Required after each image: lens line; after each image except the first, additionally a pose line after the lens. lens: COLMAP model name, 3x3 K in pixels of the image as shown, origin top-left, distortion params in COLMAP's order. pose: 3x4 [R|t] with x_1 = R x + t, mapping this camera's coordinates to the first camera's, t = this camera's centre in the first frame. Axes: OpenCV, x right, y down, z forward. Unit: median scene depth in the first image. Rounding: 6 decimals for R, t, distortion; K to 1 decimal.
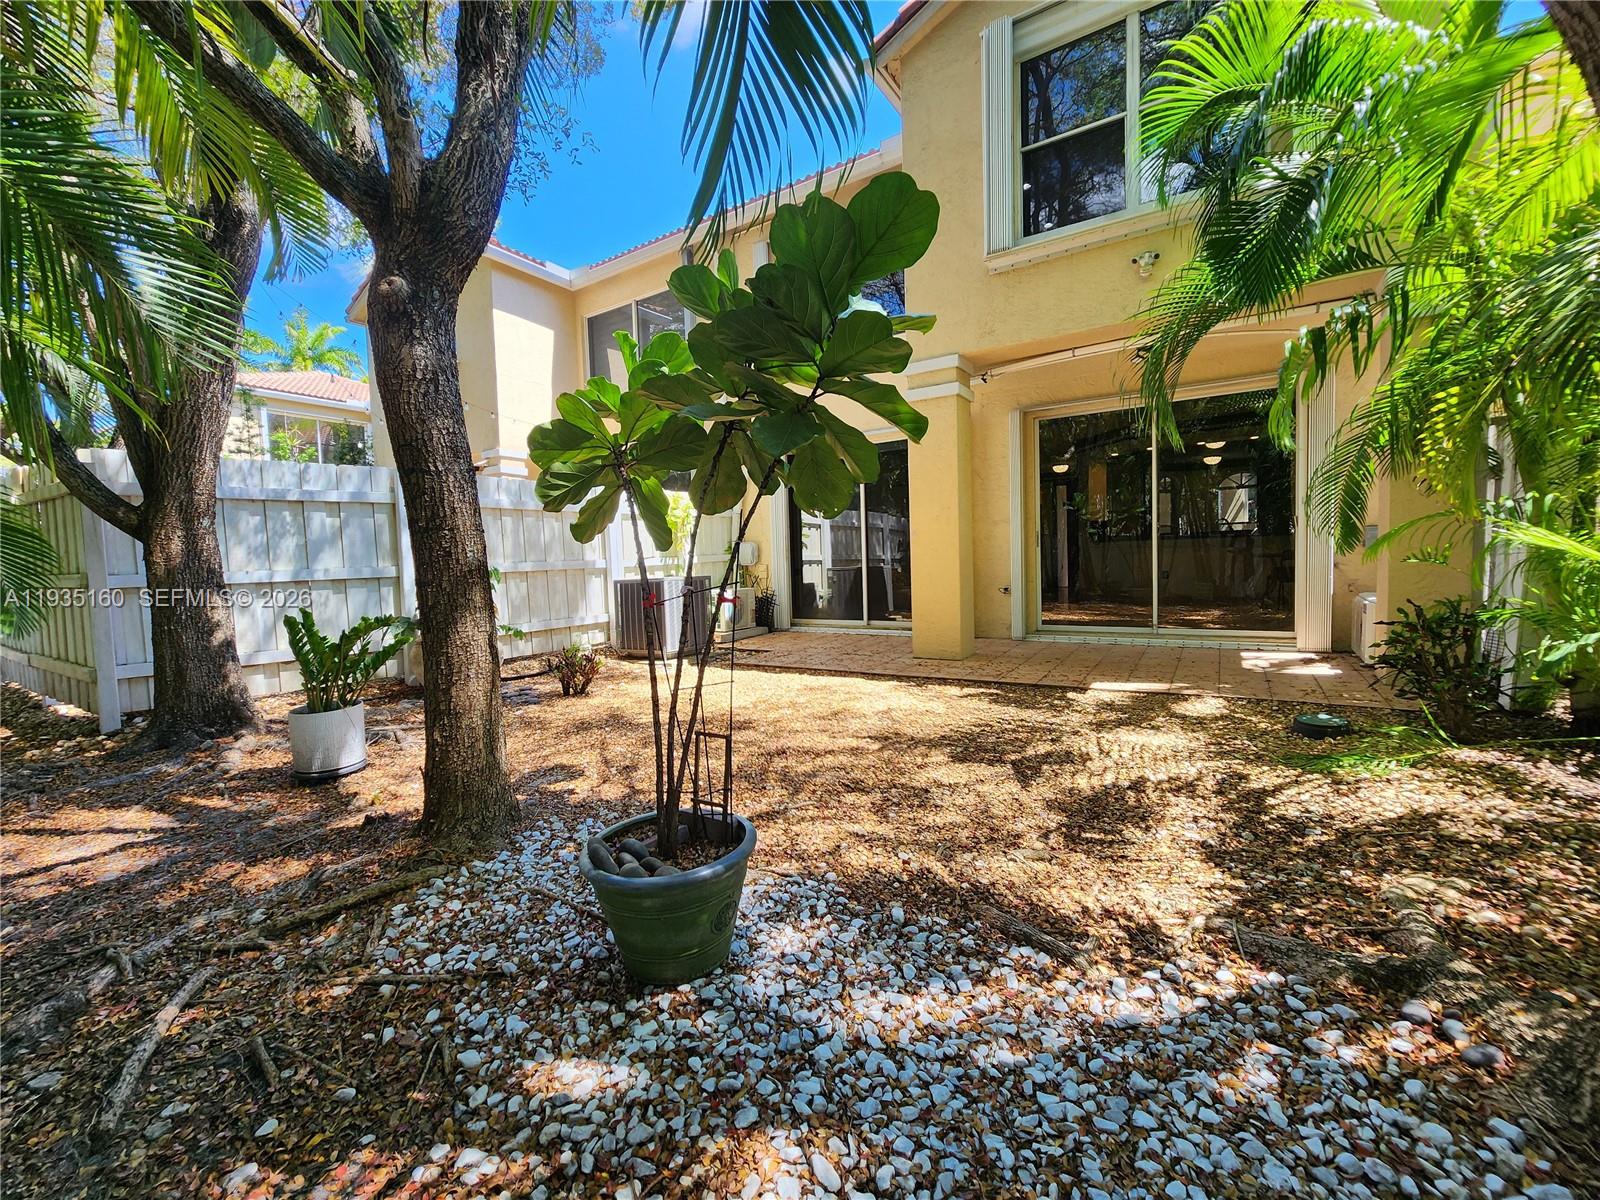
lens RADIAL K [[650.7, 0, 798.1], [0, 650.7, 597.8], [0, 0, 1]] dist [0.002211, 0.000068]
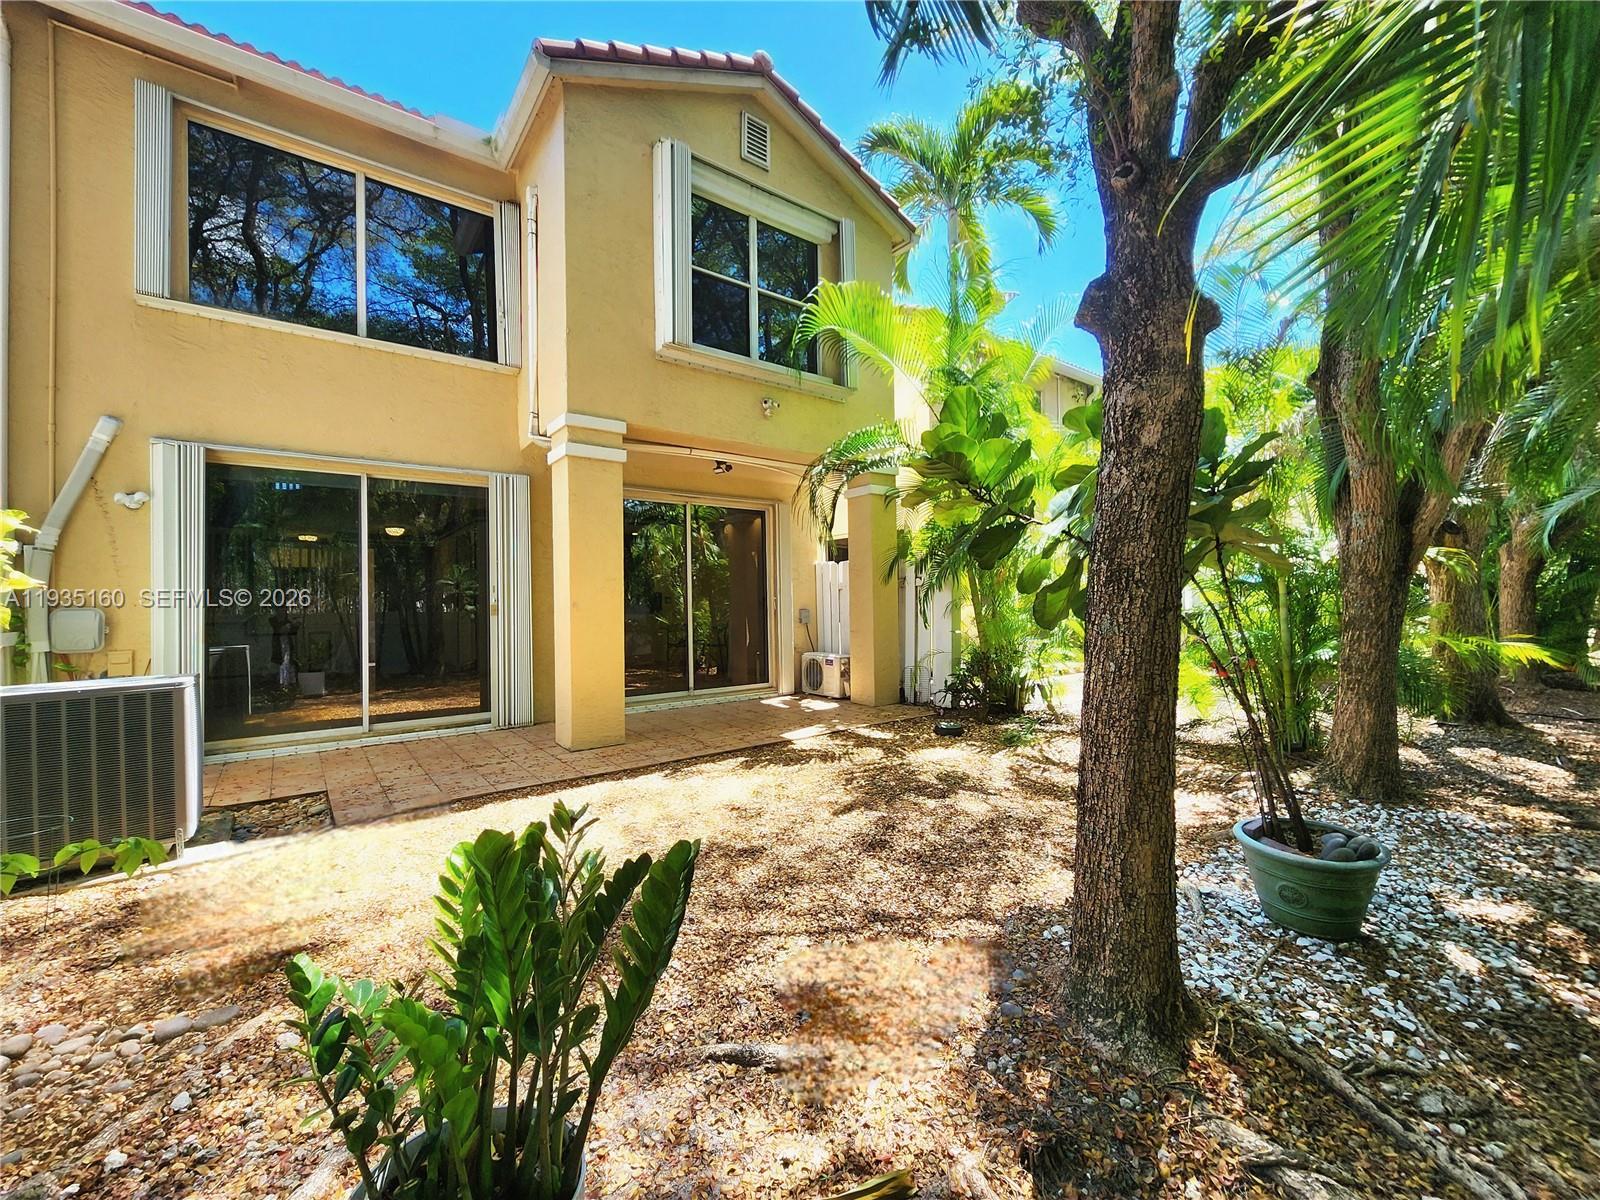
lens RADIAL K [[660.8, 0, 799.9], [0, 660.8, 593.3], [0, 0, 1]] dist [0.001162, 0.000215]
pose [[0.351686, 0.048864, 0.934842, -0.939578], [0.061339, 0.995288, -0.075099, -0.051306], [-0.934106, 0.083754, 0.347031, 0.719587]]
